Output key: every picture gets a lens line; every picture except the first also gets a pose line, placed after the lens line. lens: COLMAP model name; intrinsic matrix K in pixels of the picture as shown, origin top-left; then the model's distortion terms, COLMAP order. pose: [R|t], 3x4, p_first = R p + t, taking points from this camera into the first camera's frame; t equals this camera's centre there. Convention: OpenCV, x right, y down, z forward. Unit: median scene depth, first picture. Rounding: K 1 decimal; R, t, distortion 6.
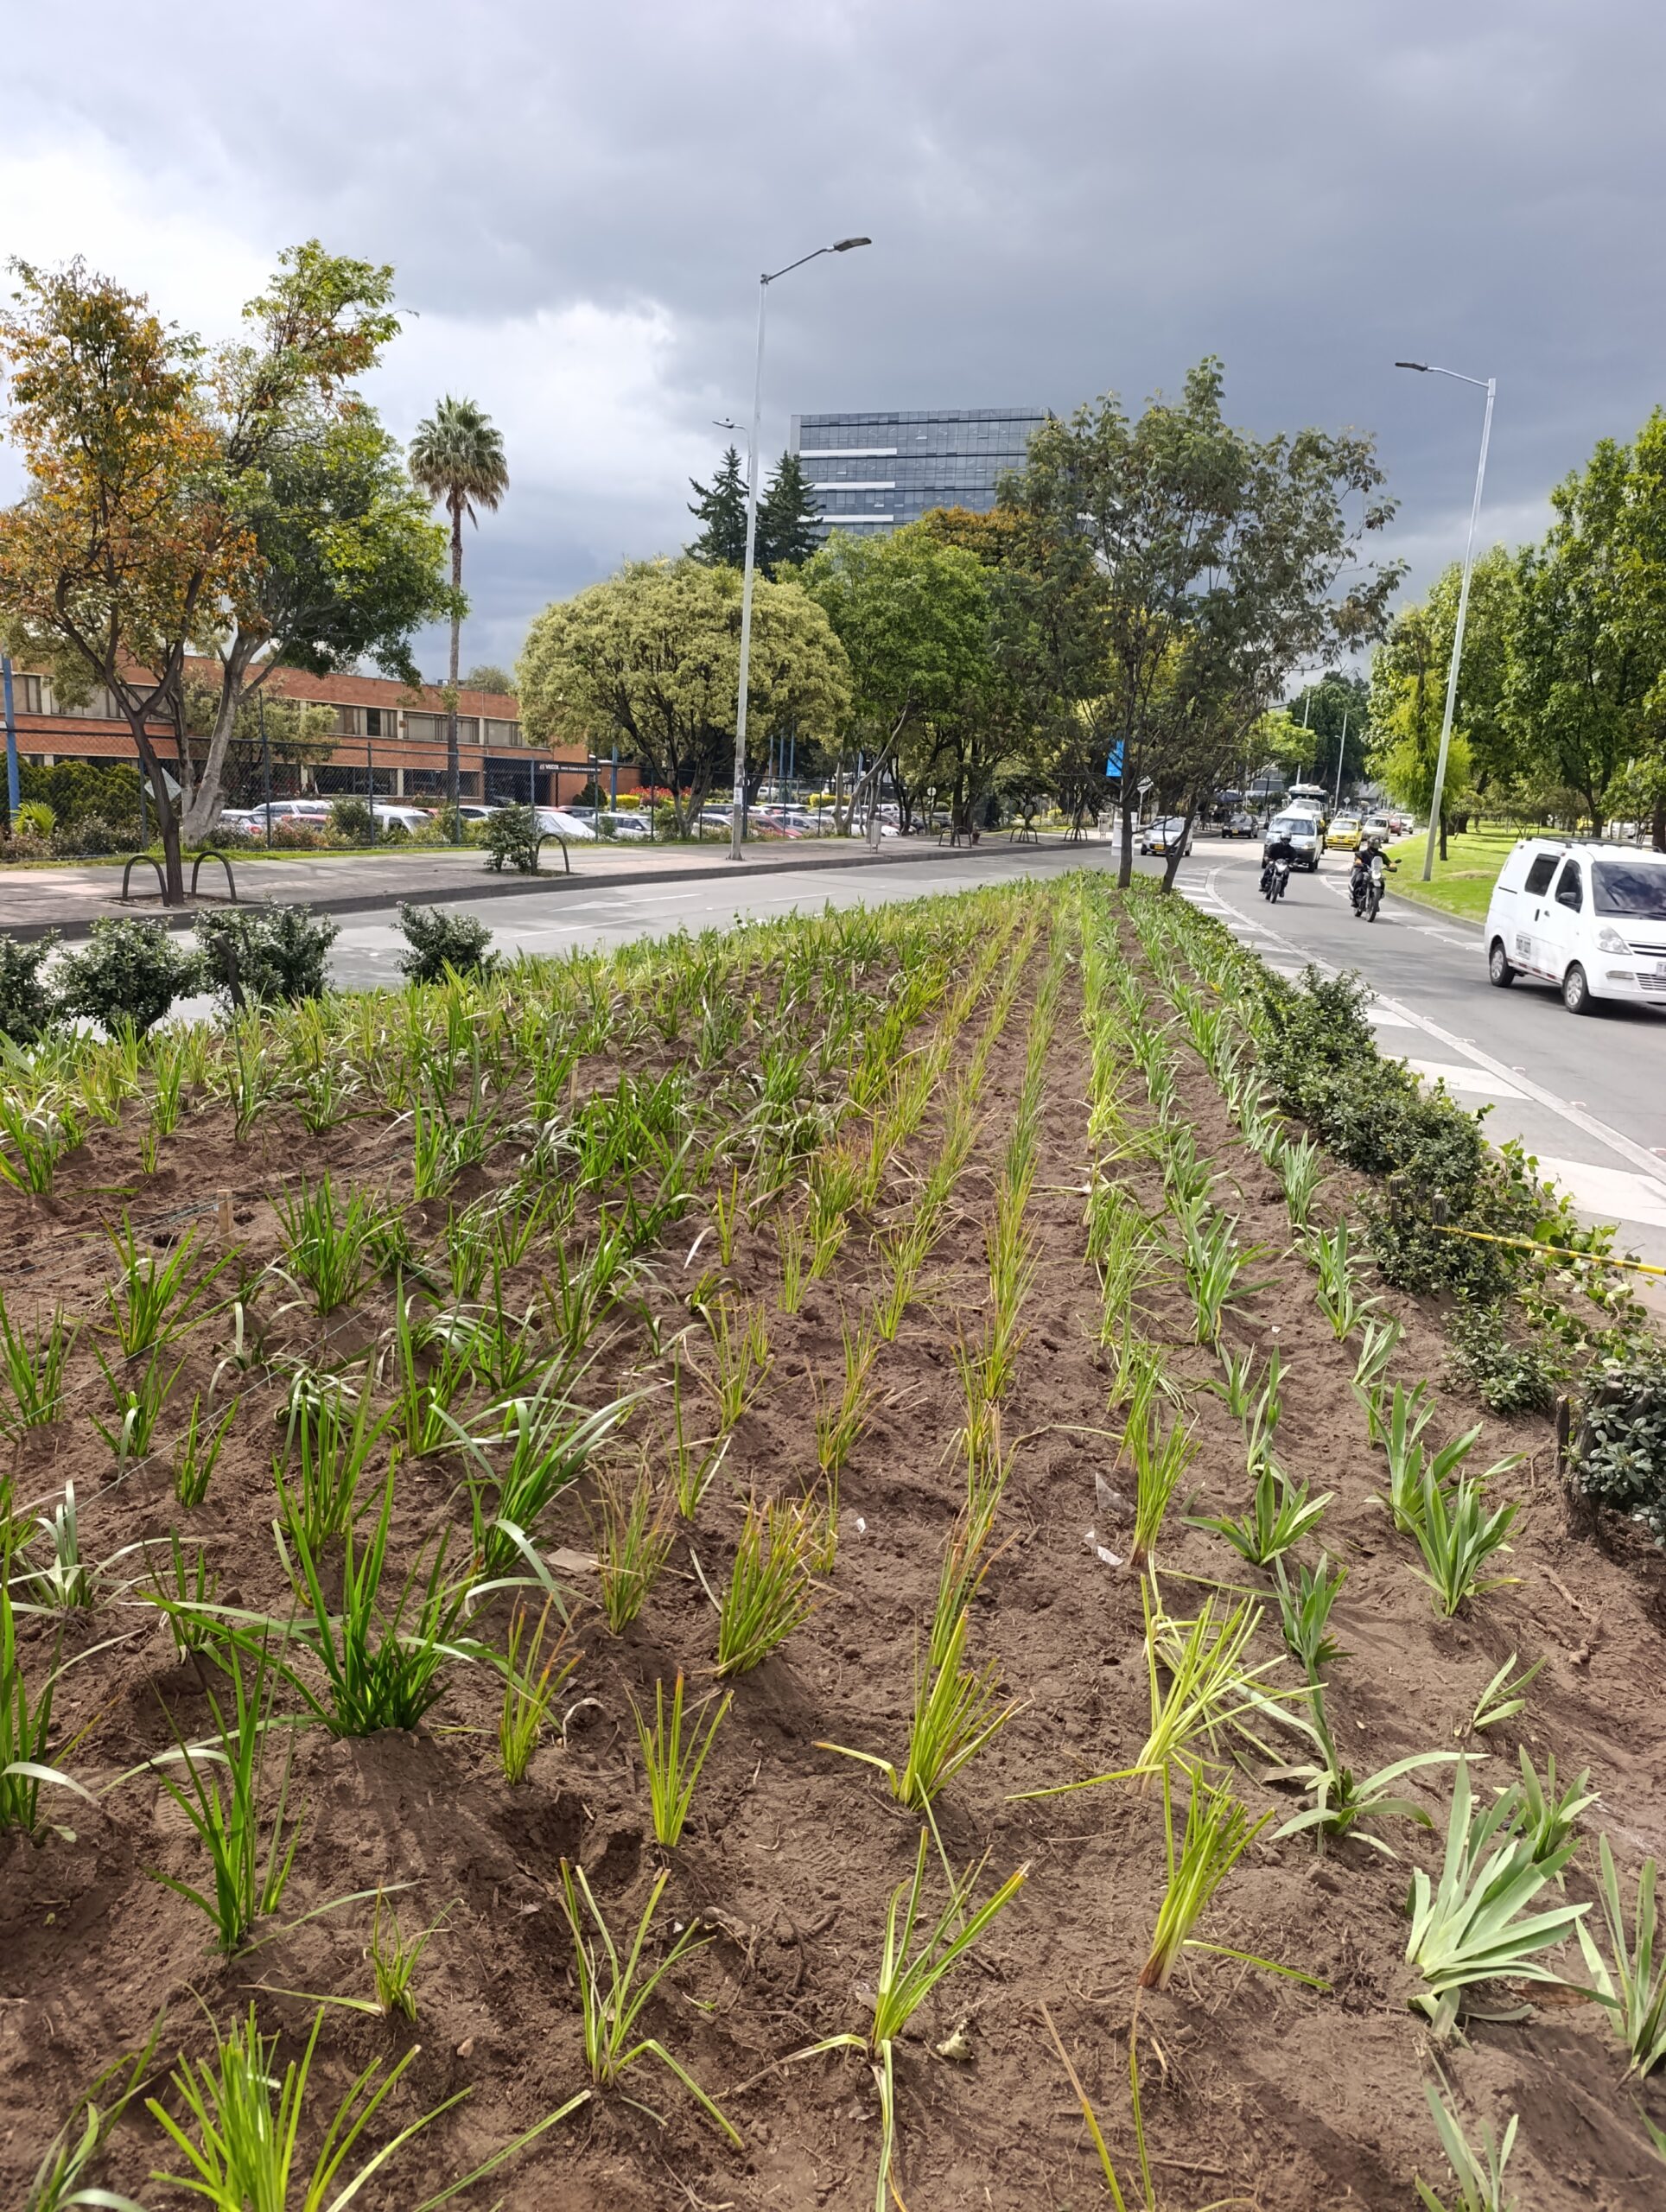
lens RADIAL K [[1506.1, 0, 794.4], [0, 1506.1, 1098.0], [0, 0, 1]] dist [0.052078, -0.069561]
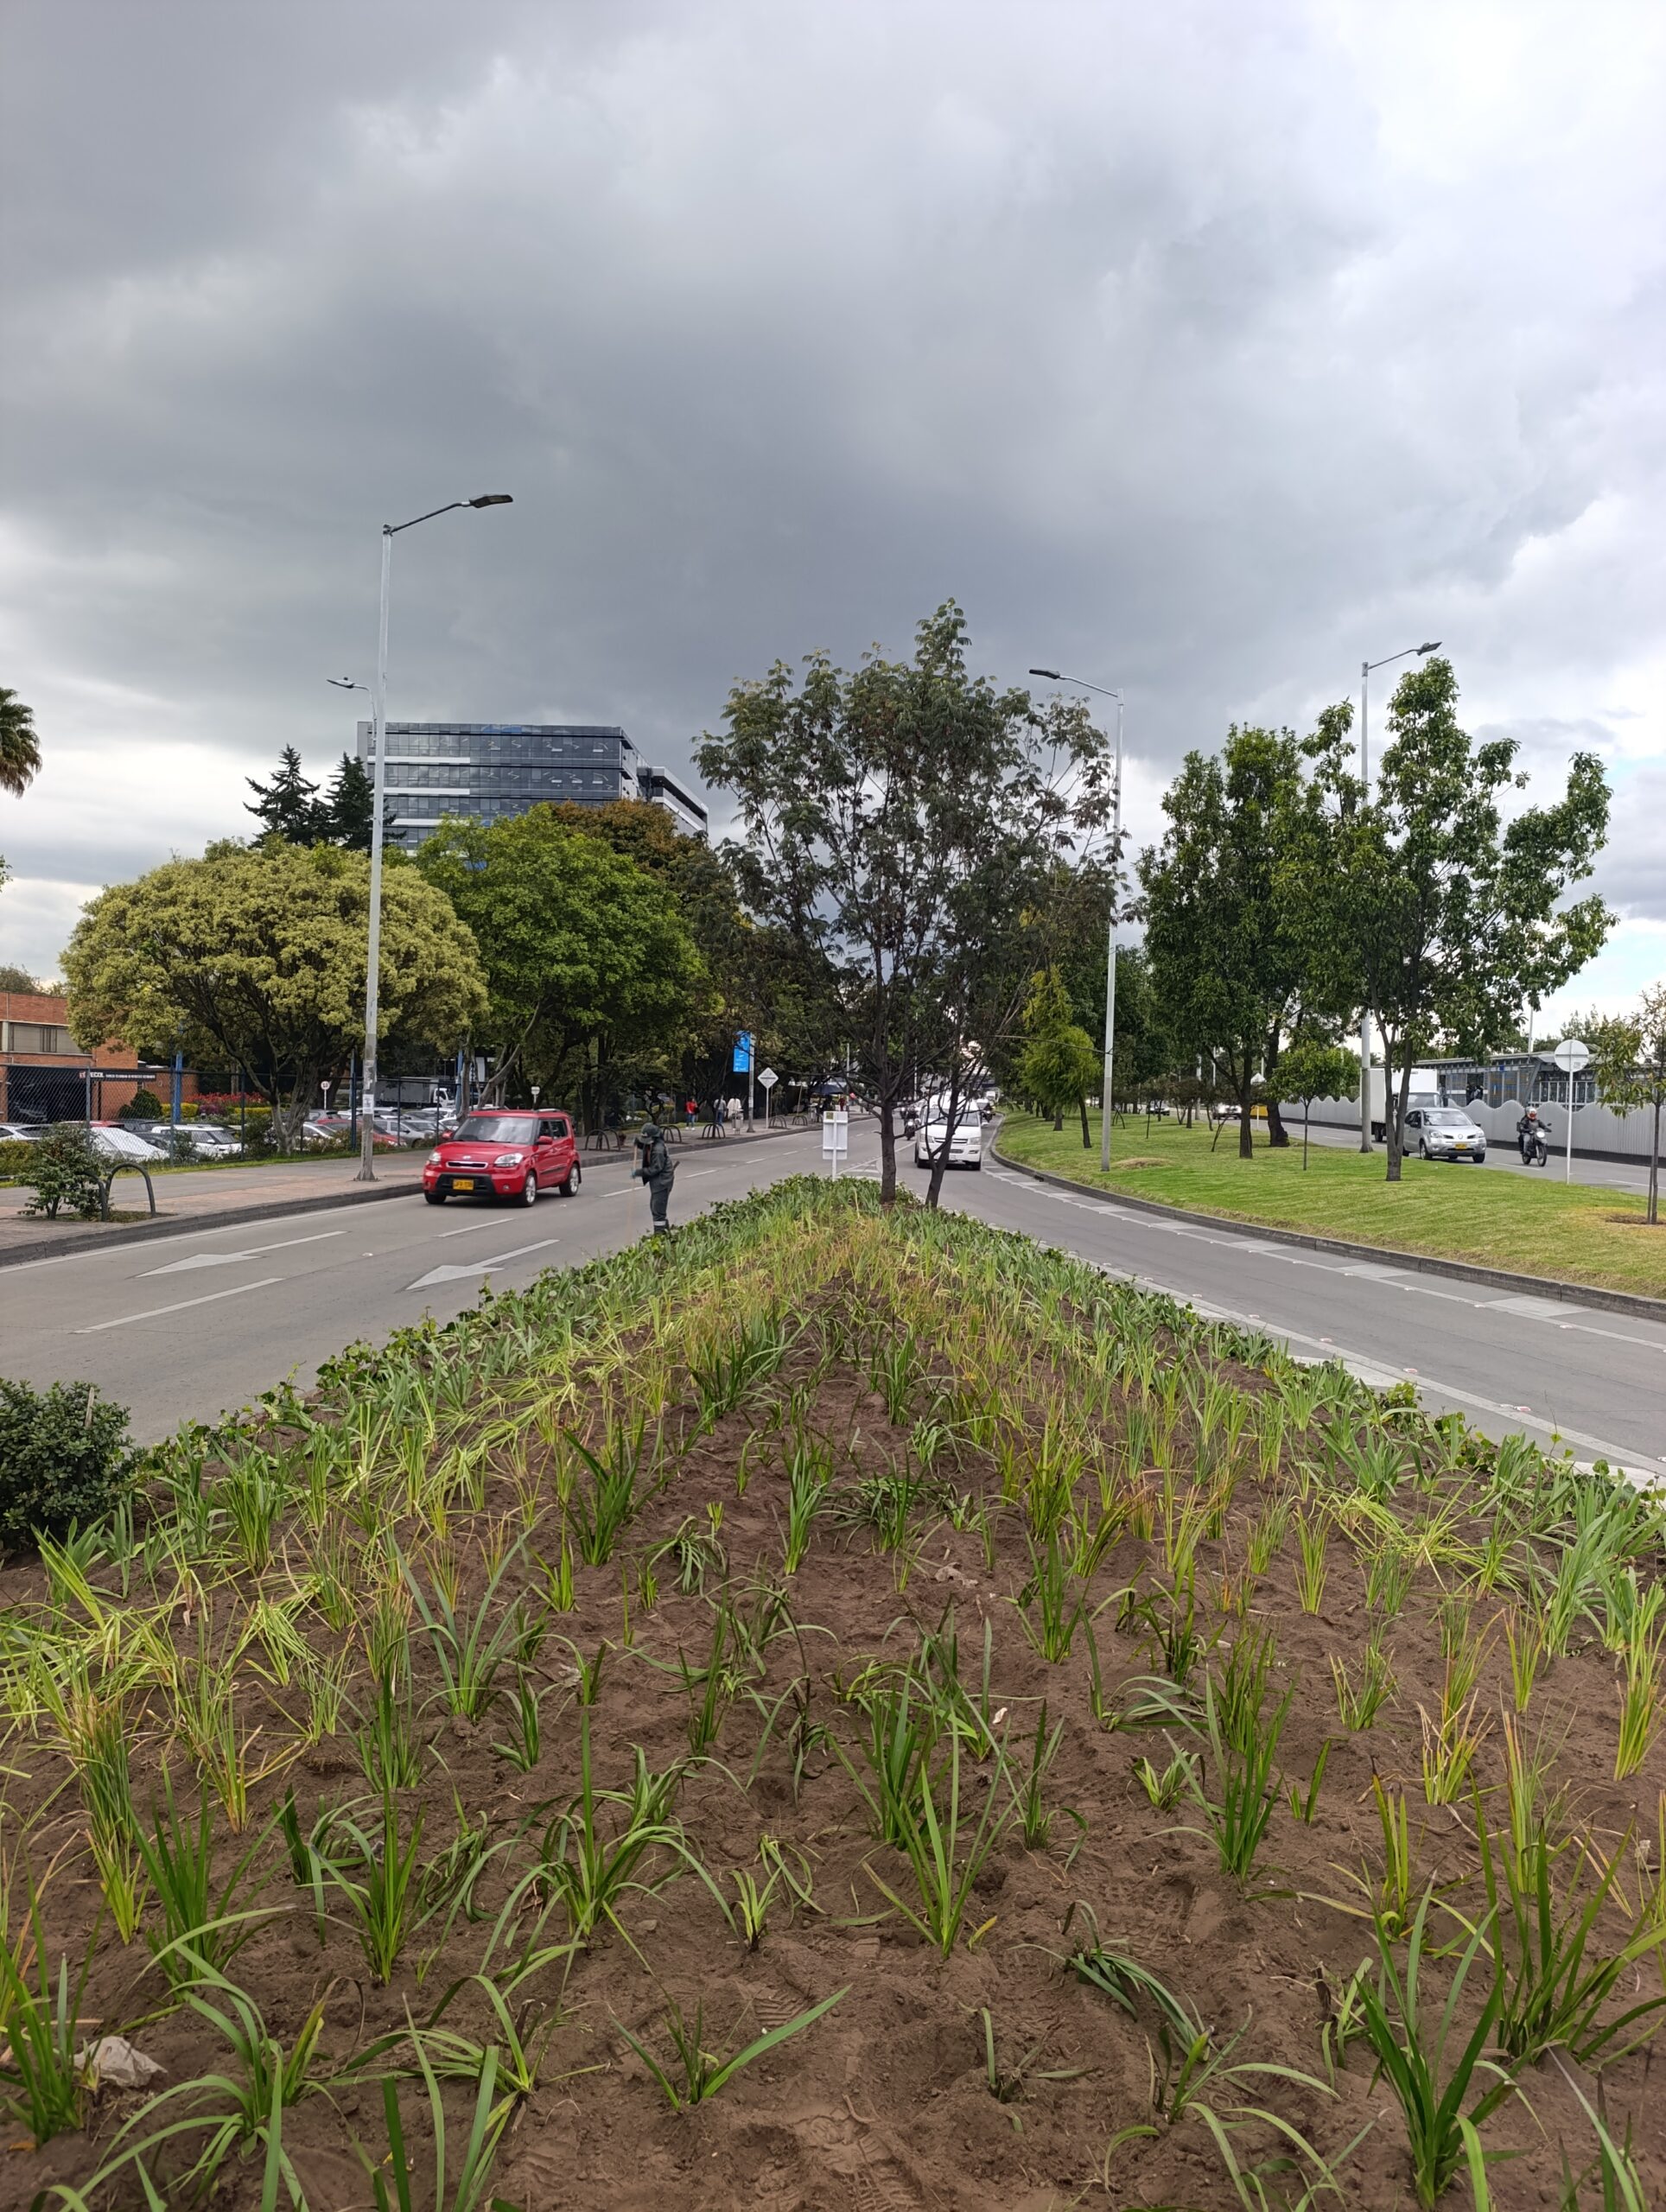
lens RADIAL K [[1463.6, 0, 828.1], [0, 1463.6, 1139.1], [0, 0, 1]] dist [-0.001360, 0.000033]
pose [[0.948568, -0.037949, 0.314291, -0.043721], [0.088666, 0.984902, -0.148681, -0.035421], [-0.303904, 0.168901, 0.937611, 0.155559]]
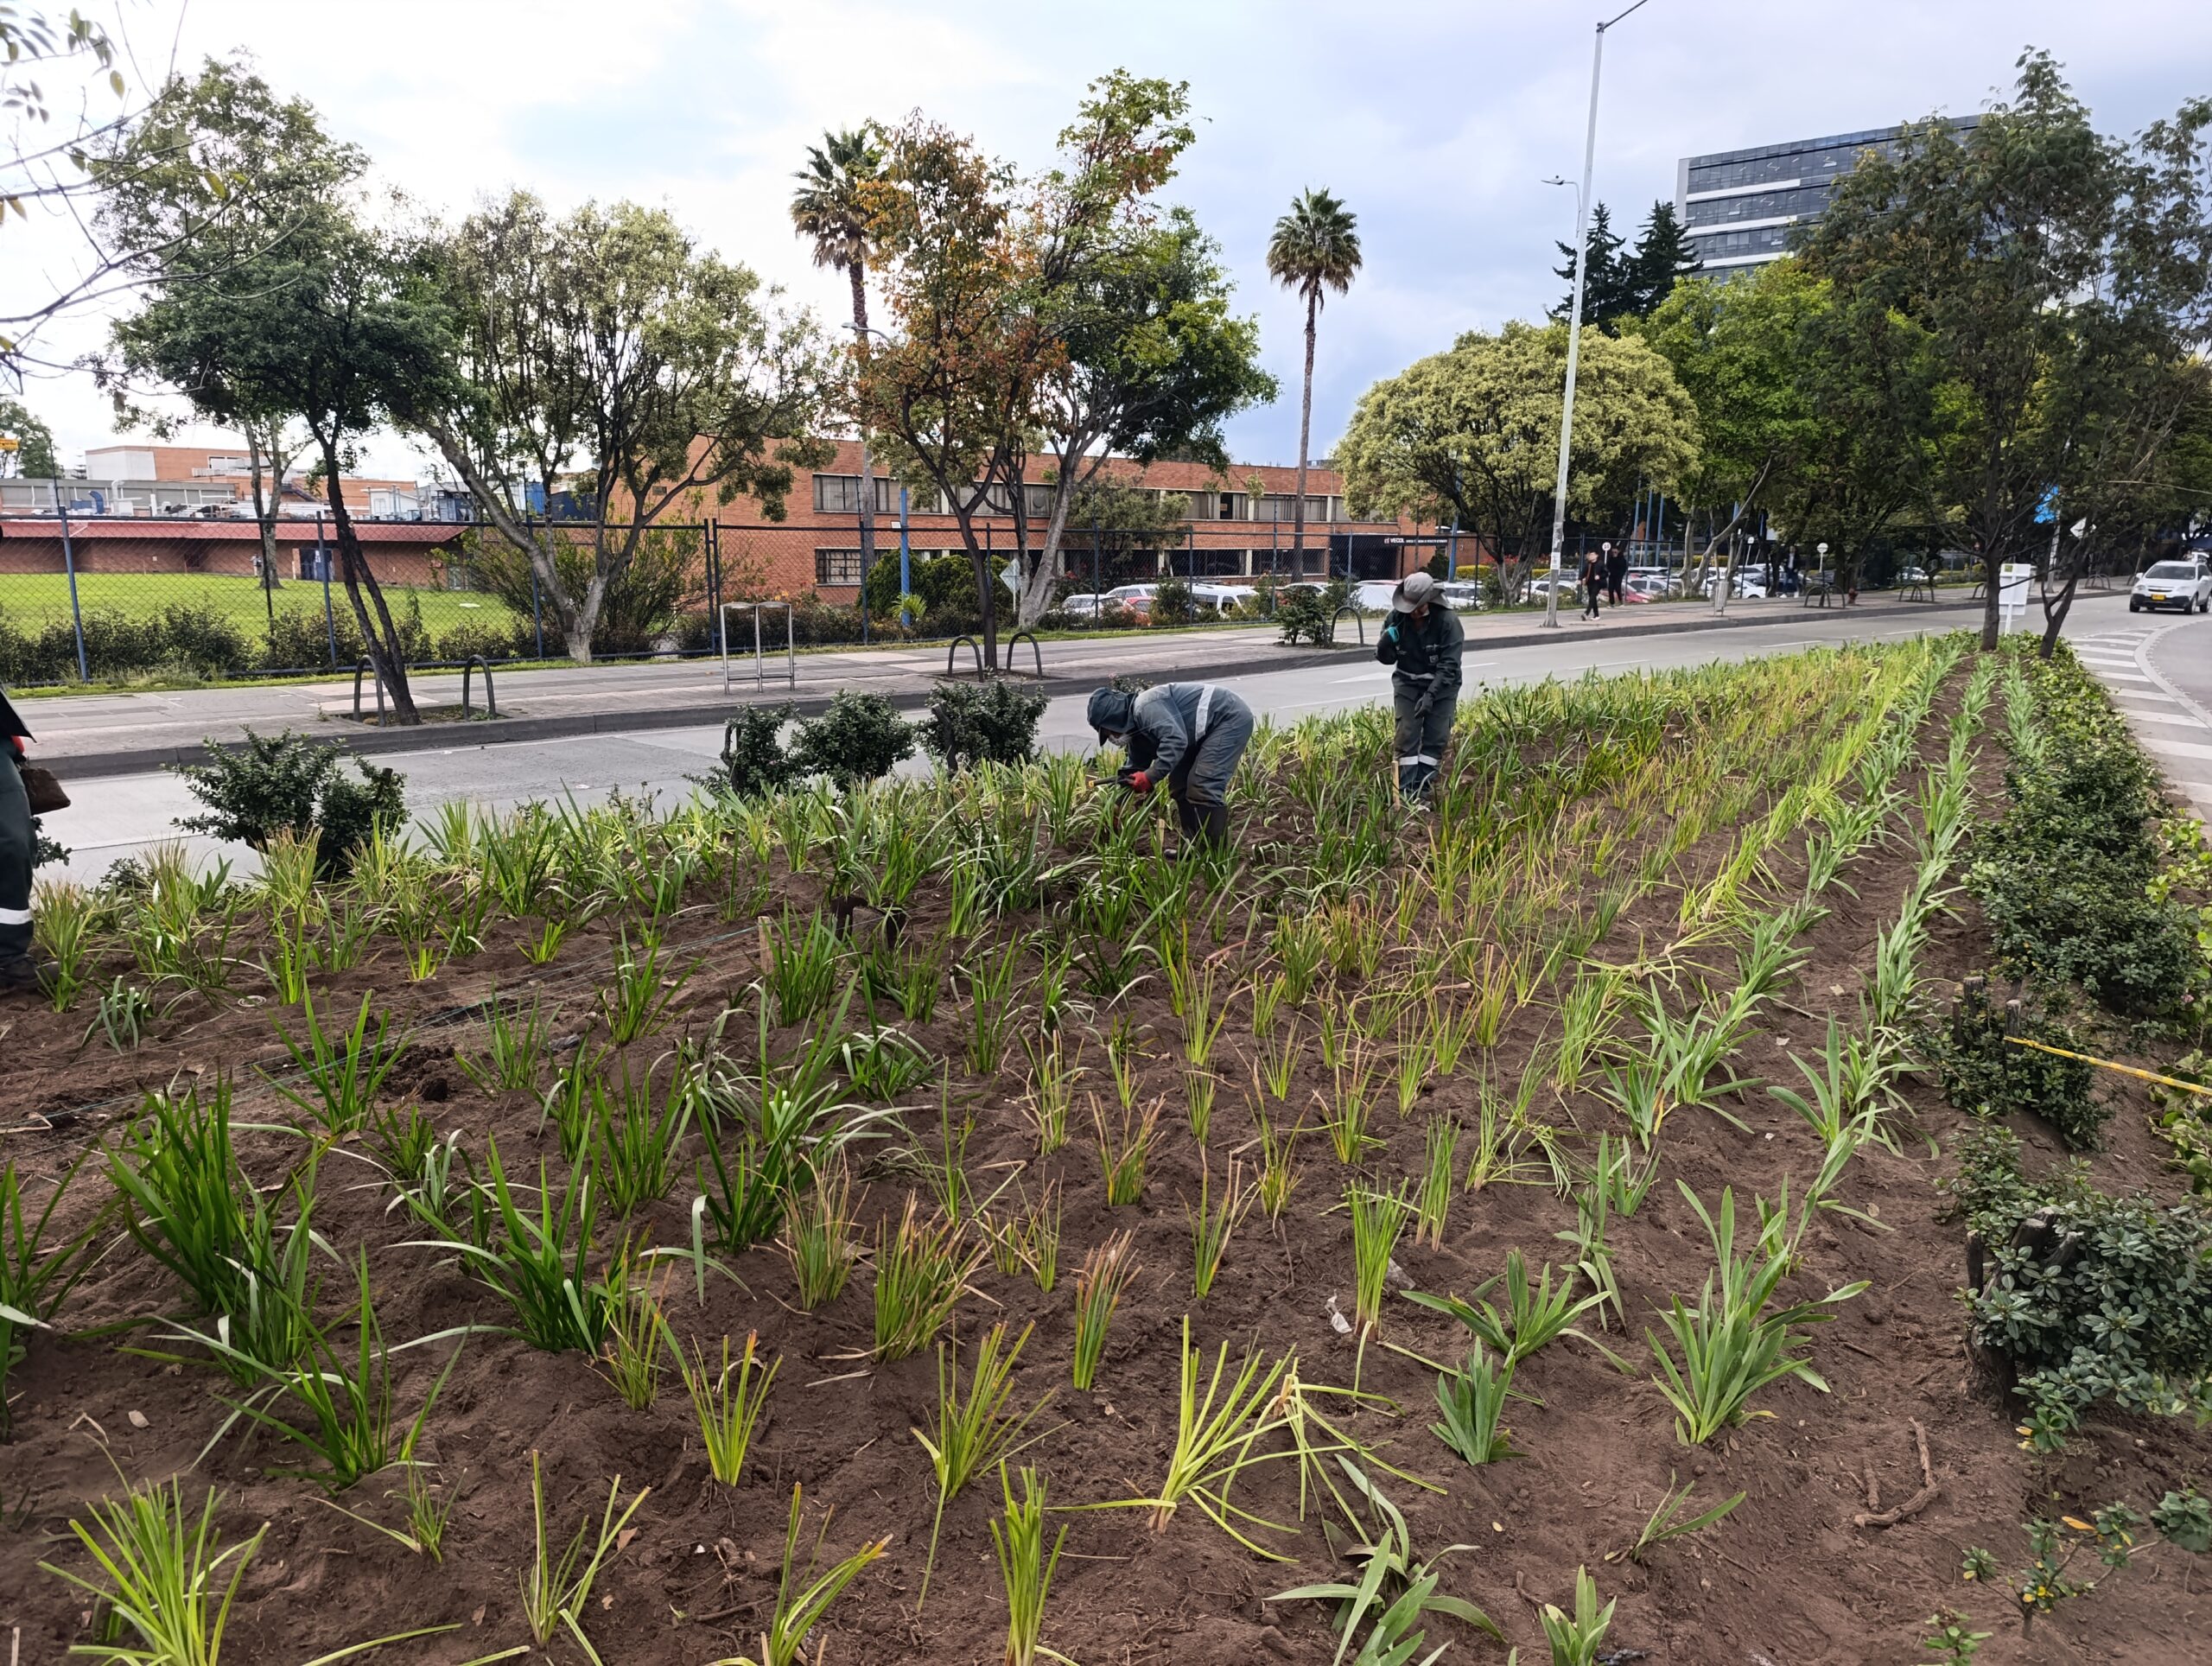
lens RADIAL K [[1506.1, 0, 1099.9], [0, 1506.1, 837.4], [0, 0, 1]] dist [0.052078, -0.069561]
pose [[0.933770, 0.027882, -0.356786, 0.036330], [-0.036171, 0.999208, -0.016581, 0.001452], [0.356041, 0.028388, 0.934039, 0.002261]]
